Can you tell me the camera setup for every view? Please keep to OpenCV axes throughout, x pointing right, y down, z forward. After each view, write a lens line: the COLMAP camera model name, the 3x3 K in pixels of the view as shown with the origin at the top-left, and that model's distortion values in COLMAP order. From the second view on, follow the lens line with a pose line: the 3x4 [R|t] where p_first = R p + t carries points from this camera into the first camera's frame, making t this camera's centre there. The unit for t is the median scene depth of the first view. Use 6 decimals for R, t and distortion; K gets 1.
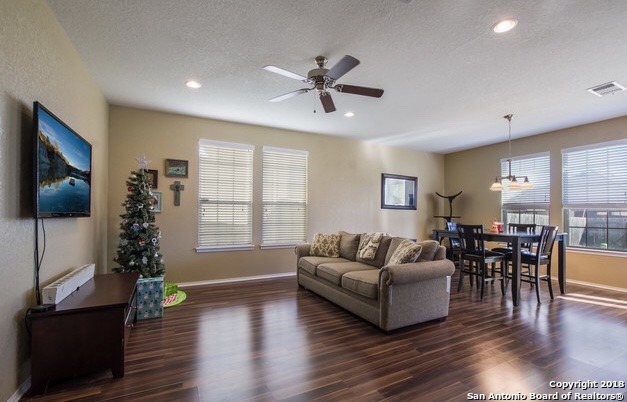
lens RADIAL K [[280.4, 0, 316.7], [0, 280.4, 211.5], [0, 0, 1]] dist [0.000580, 0.000464]
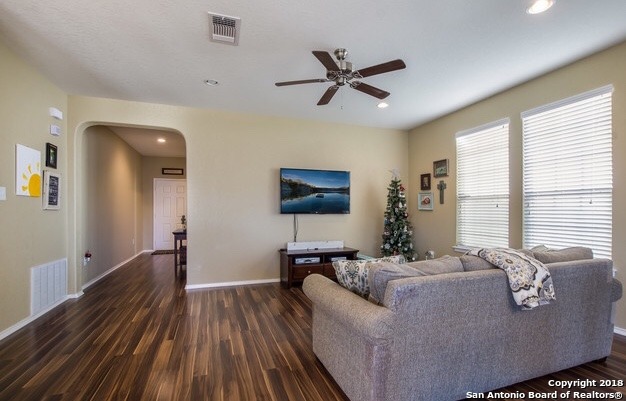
lens RADIAL K [[291.1, 0, 313.7], [0, 291.1, 217.1], [0, 0, 1]] dist [-0.000570, -0.000021]
pose [[-0.128053, 0.019502, -0.991576, 0.654572], [0.012931, 0.999754, 0.017993, 0.003923], [0.991683, -0.010518, -0.128274, 0.661565]]
